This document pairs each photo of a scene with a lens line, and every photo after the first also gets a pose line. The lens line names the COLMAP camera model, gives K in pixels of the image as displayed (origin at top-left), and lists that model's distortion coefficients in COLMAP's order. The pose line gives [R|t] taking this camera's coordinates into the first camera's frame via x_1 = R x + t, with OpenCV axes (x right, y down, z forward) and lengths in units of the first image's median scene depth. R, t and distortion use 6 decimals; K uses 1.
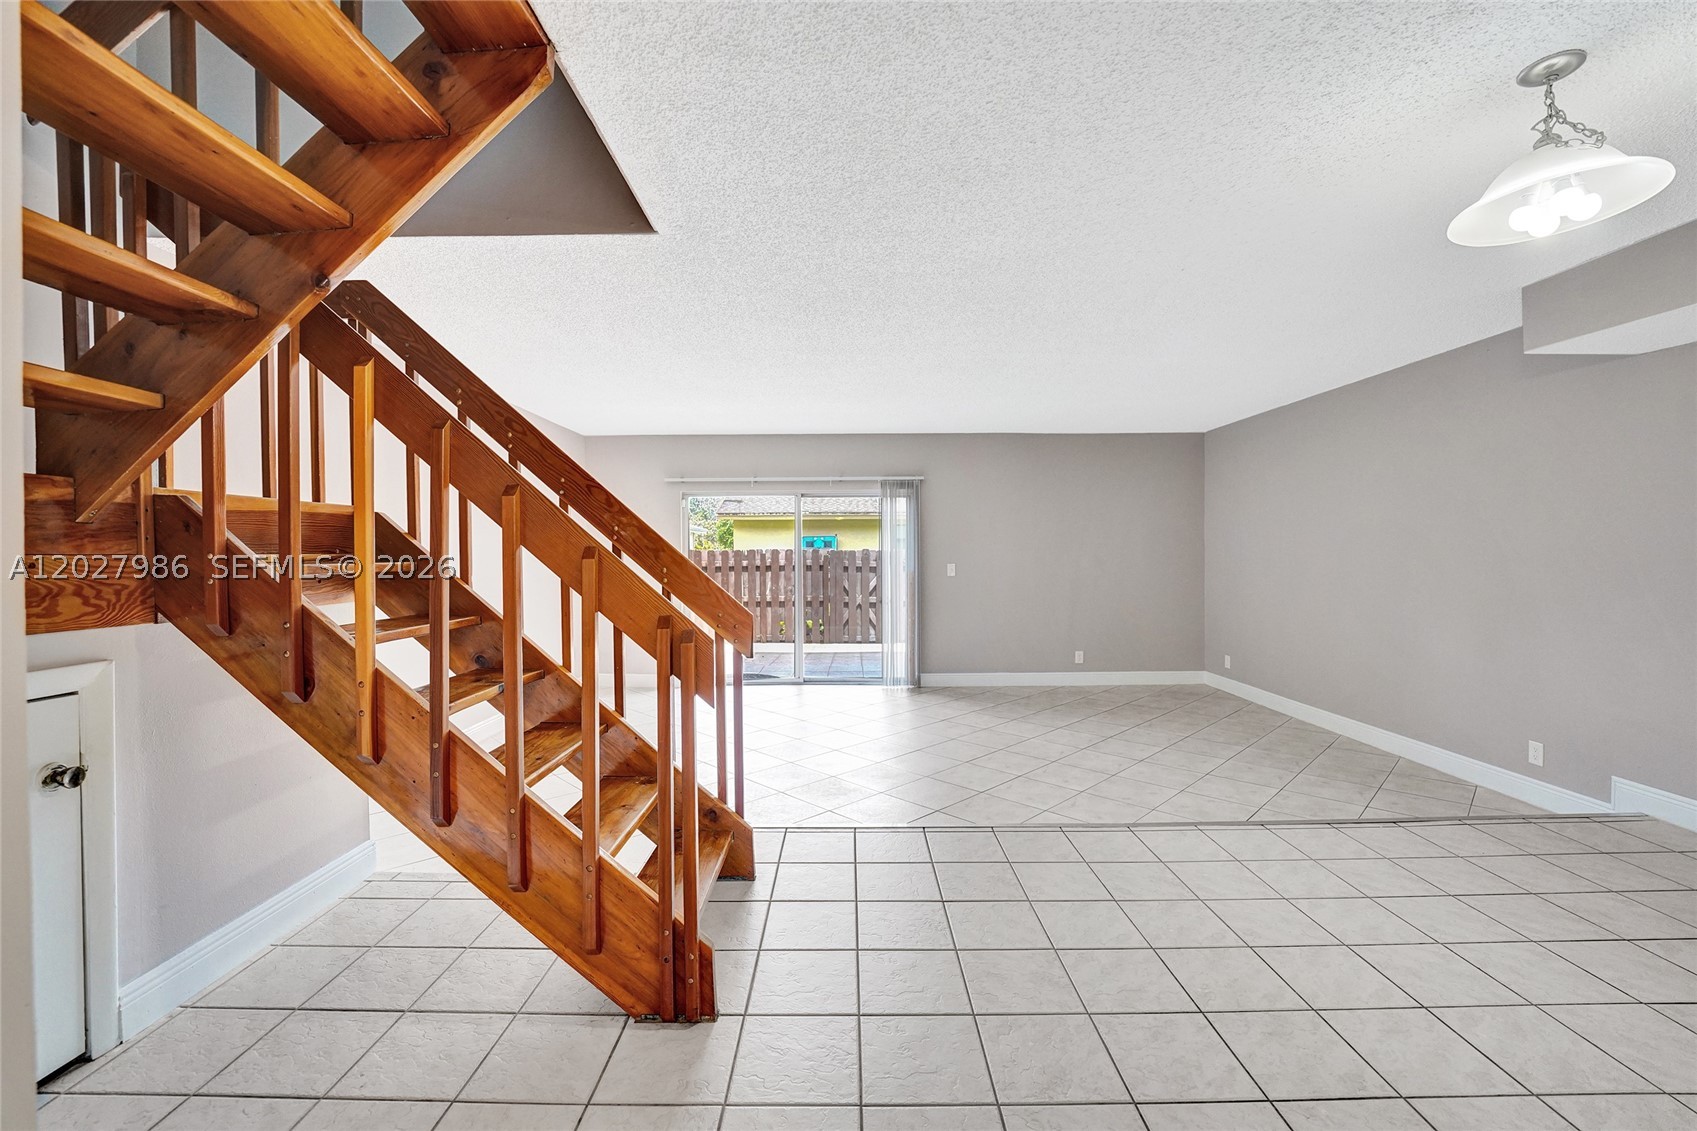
lens RADIAL K [[715.0, 0, 847.4], [0, 715.0, 562.1], [0, 0, 1]] dist [0.002157, 0.001945]
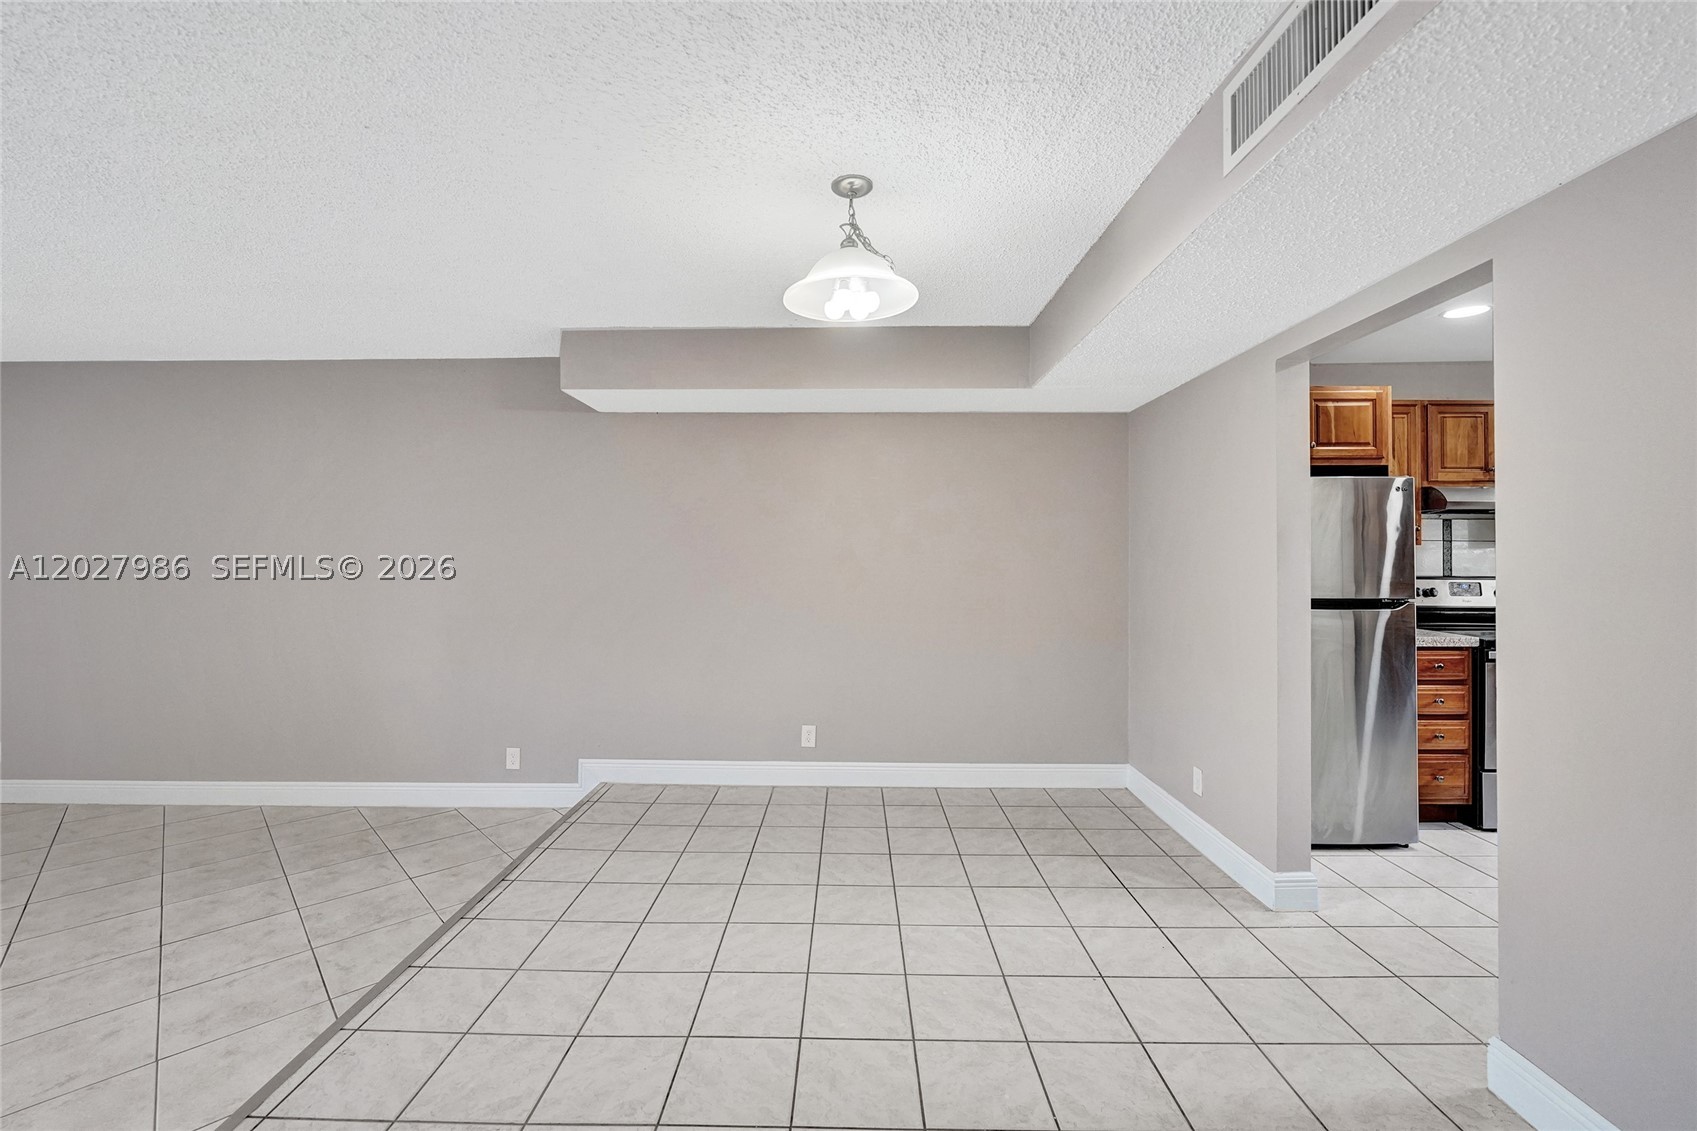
lens RADIAL K [[715.0, 0, 837.1], [0, 715.0, 557.6], [0, 0, 1]] dist [0.002157, 0.001945]
pose [[0.032039, 0.002239, 0.999484, -0.122304], [0.014734, 0.999888, -0.002712, -0.031838], [-0.999378, 0.014813, 0.032003, 0.545480]]
